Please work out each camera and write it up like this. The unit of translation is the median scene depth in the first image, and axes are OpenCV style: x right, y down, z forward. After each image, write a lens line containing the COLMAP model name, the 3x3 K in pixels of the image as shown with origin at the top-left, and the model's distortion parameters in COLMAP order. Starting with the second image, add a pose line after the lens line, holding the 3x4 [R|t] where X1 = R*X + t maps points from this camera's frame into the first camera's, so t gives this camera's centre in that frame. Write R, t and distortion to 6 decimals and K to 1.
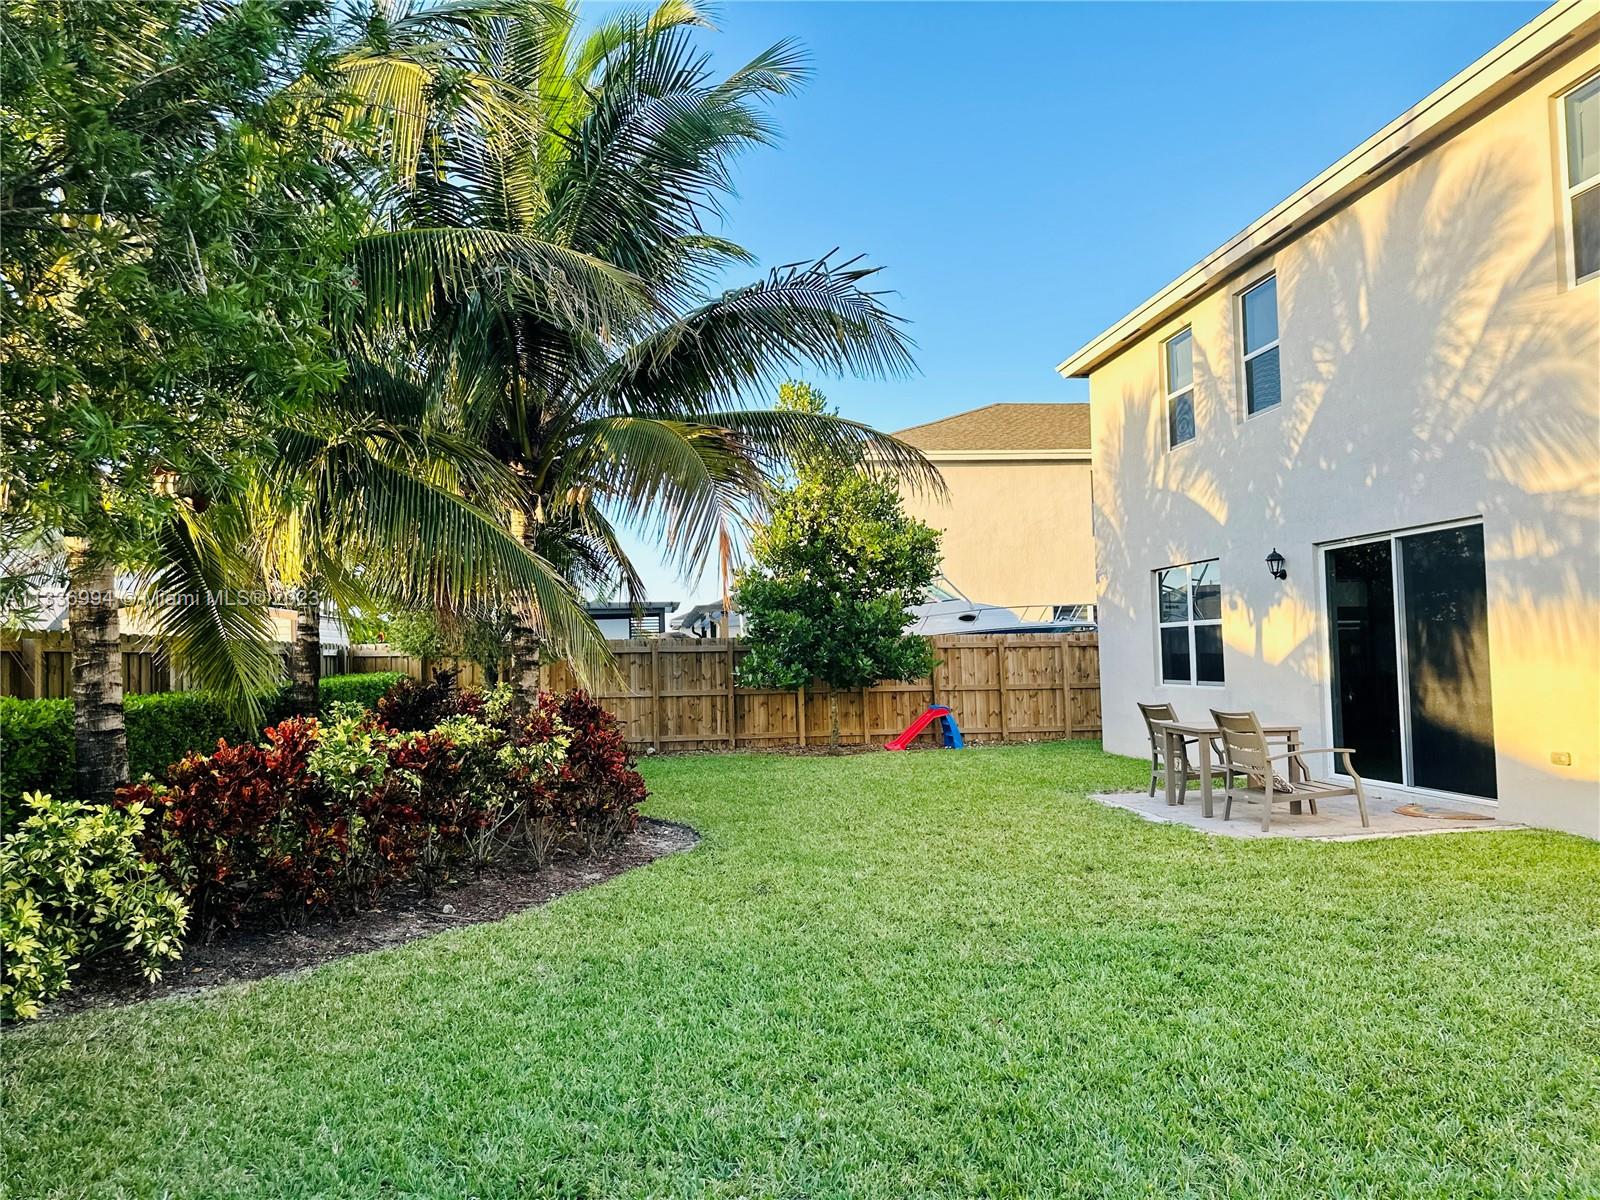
lens RADIAL K [[1118.3, 0, 799.2], [0, 1118.3, 609.5], [0, 0, 1]] dist [0.168256, -0.236783]
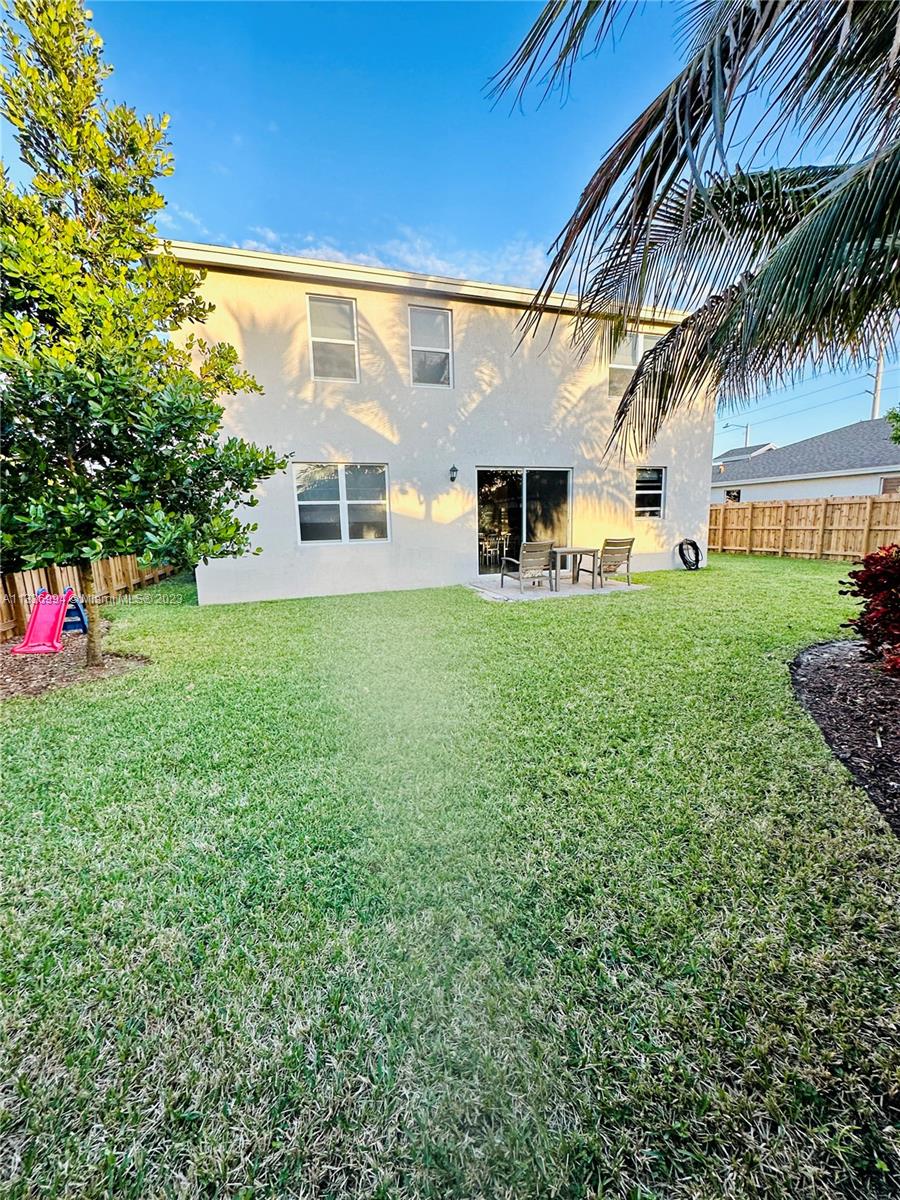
lens RADIAL K [[478.6, 0, 450.0], [0, 478.6, 600.0], [0, 0, 1]] dist [0.001188, -0.000020]
pose [[-0.185118, -0.142355, 0.972351, -0.389015], [-0.018838, 0.989785, 0.141321, 0.057940], [-0.982536, 0.007843, -0.185909, 1.097698]]
